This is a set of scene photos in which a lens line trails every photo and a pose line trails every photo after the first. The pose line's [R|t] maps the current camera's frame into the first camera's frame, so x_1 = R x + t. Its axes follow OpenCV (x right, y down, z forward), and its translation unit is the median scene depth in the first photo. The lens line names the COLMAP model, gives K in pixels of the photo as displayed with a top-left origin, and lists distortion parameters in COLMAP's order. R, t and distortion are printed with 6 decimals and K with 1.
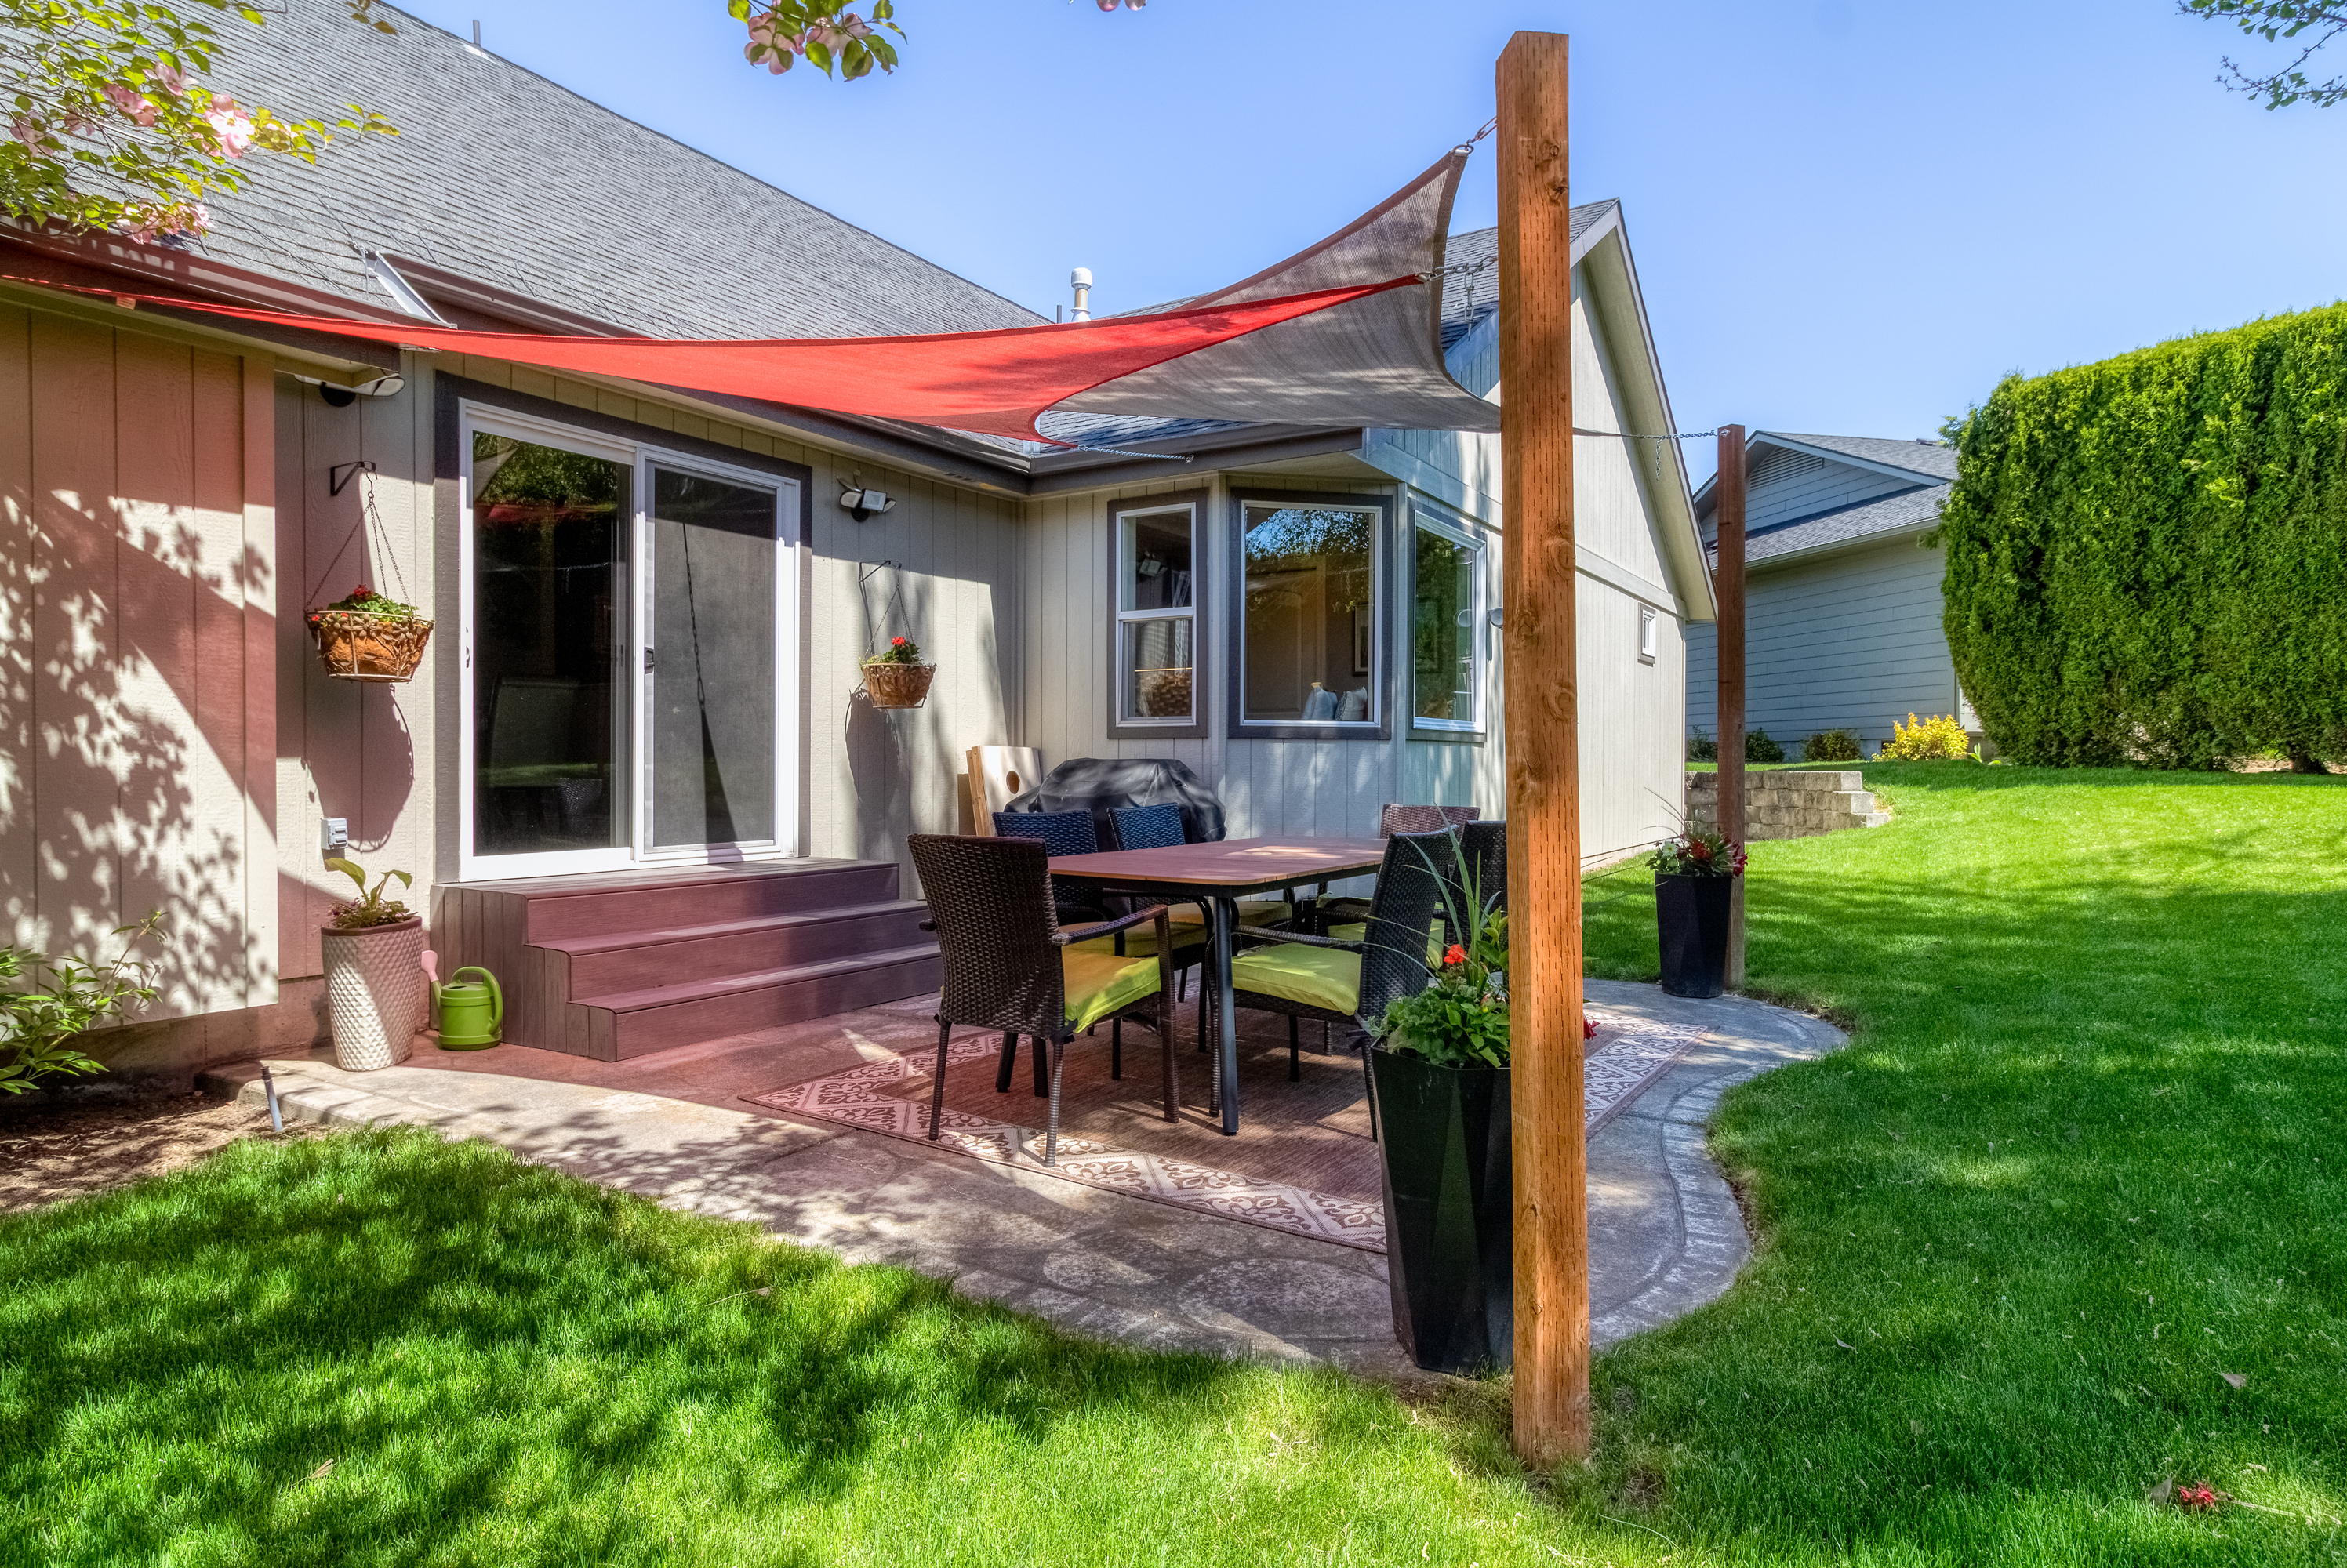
lens RADIAL K [[1250.3, 0, 1179.1], [0, 1250.3, 773.0], [0, 0, 1]] dist [0.026697, -0.000836]
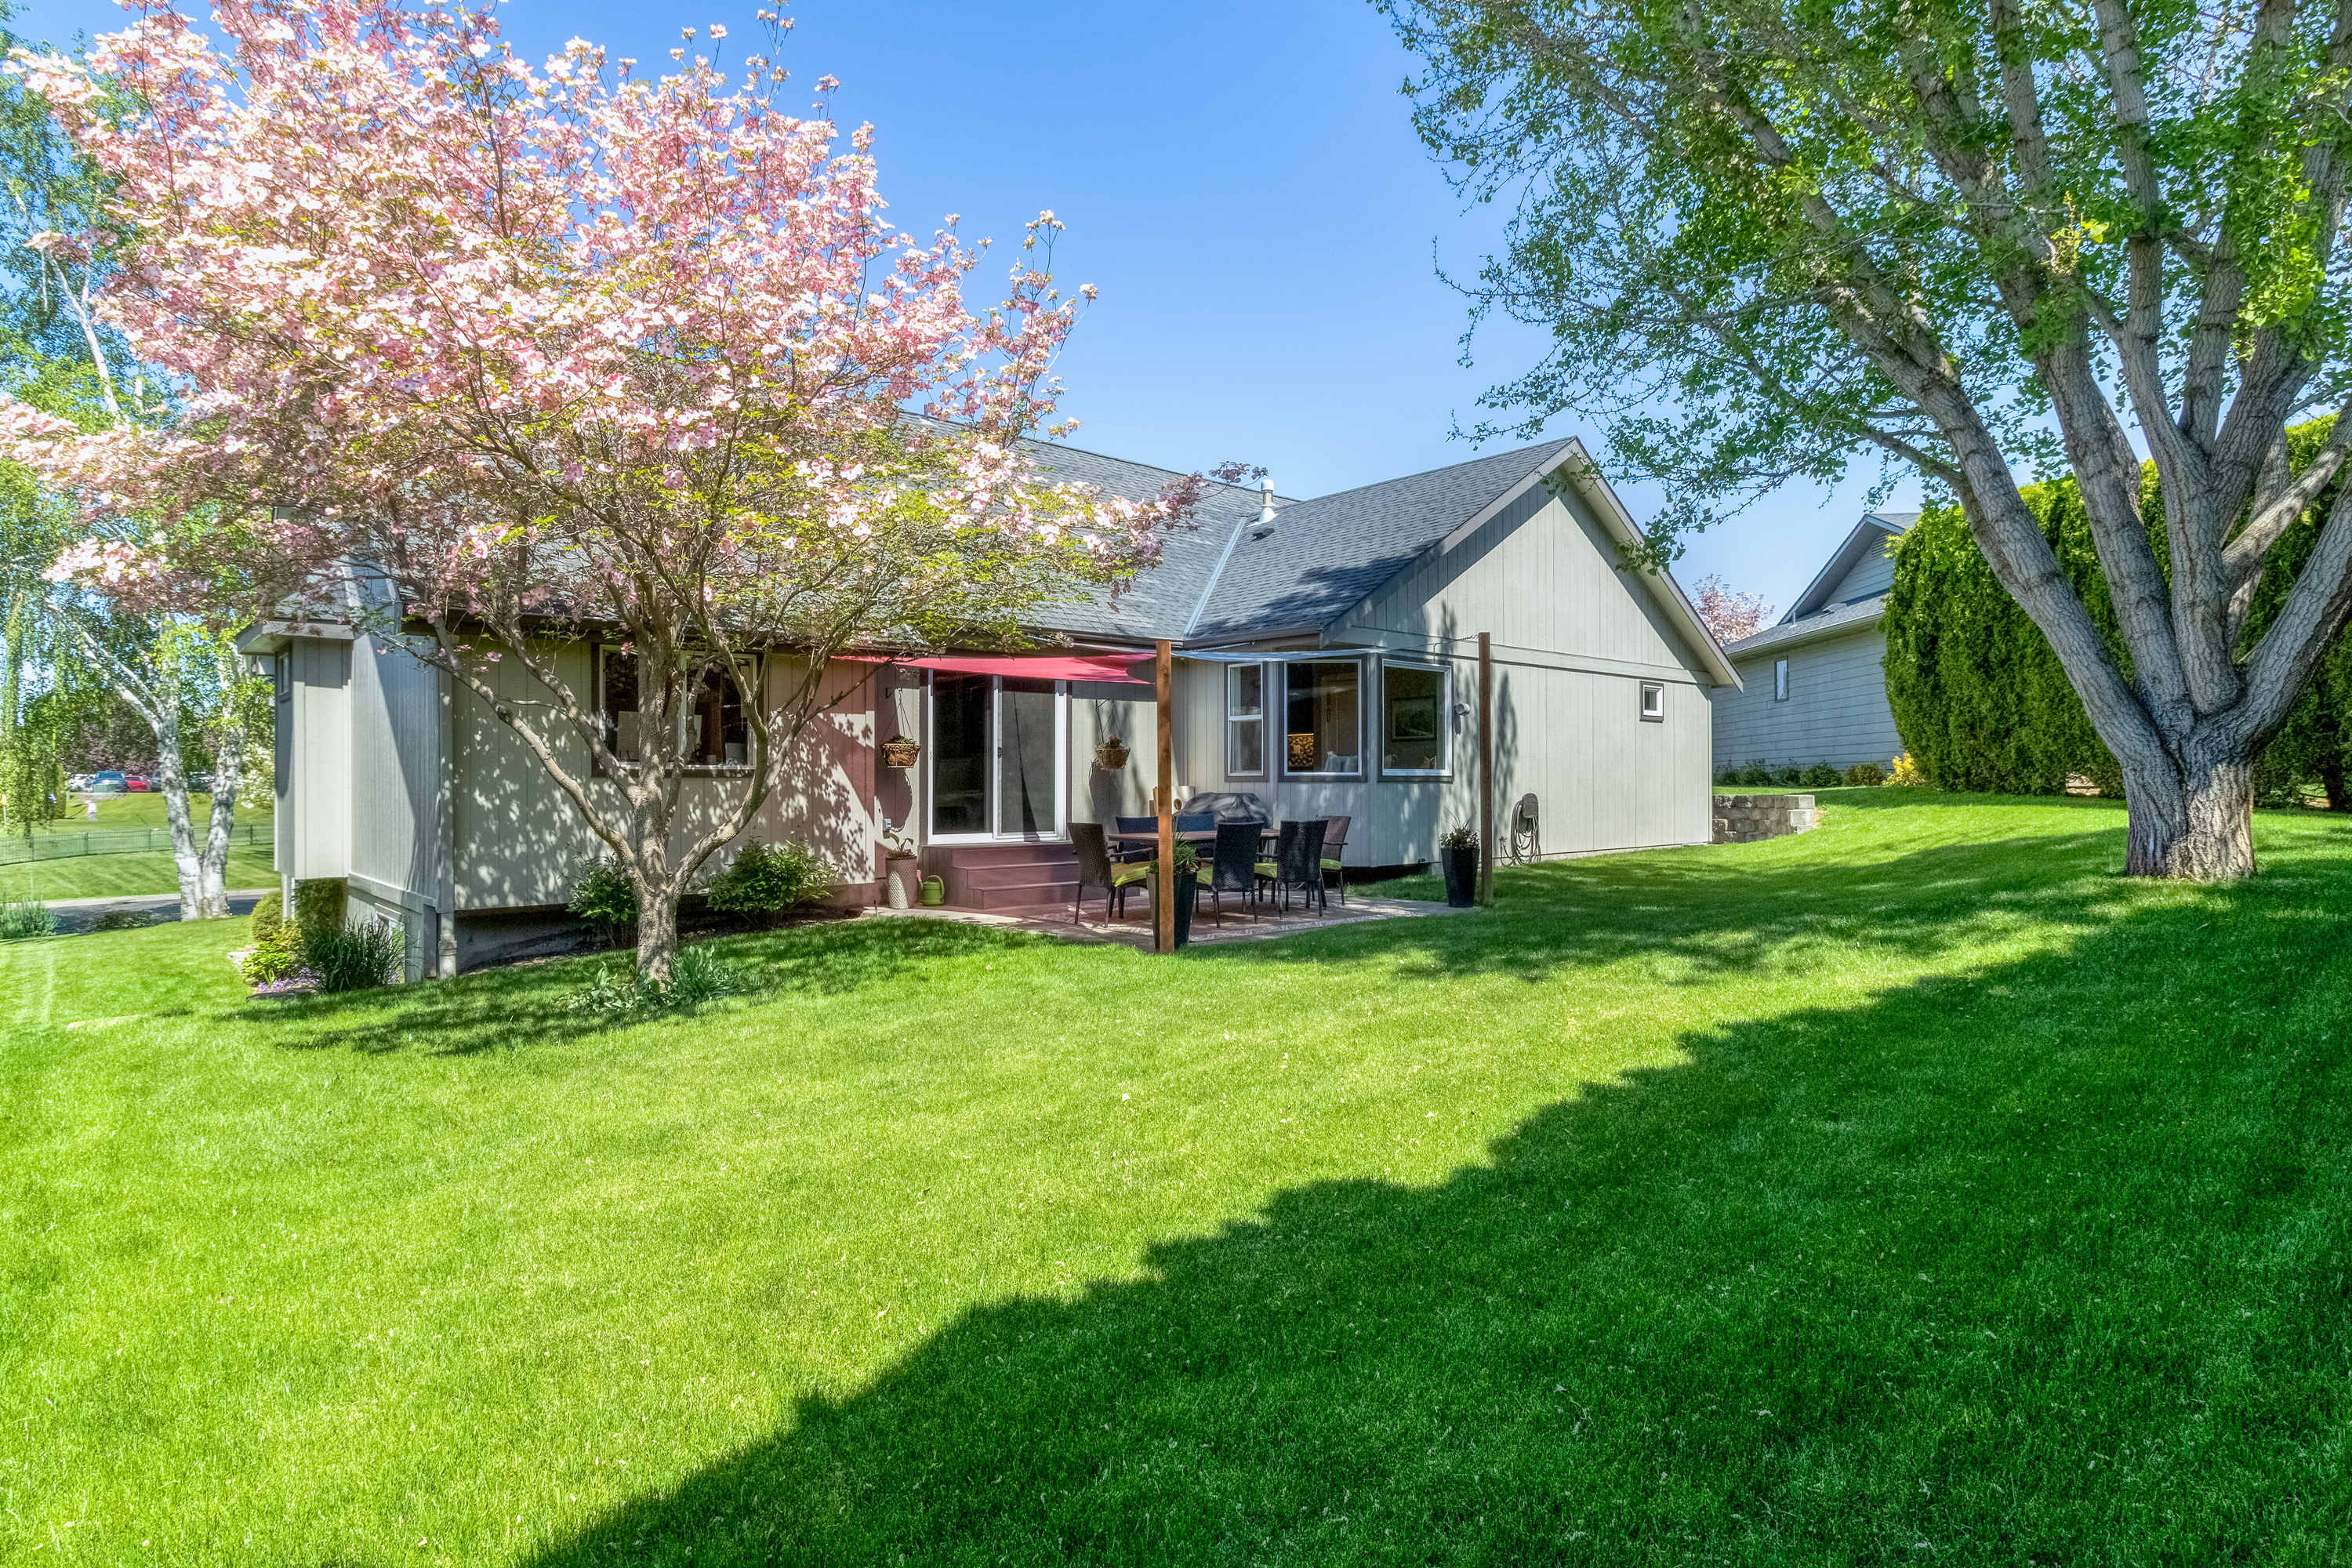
lens RADIAL K [[1102.4, 0, 1172.5], [0, 1102.4, 784.7], [0, 0, 1]] dist [-0.003622, 0.000126]
pose [[0.959623, -0.005510, -0.281234, 0.414695], [0.003073, 0.999954, -0.009107, -0.009402], [0.281271, 0.007875, 0.959596, -0.779931]]
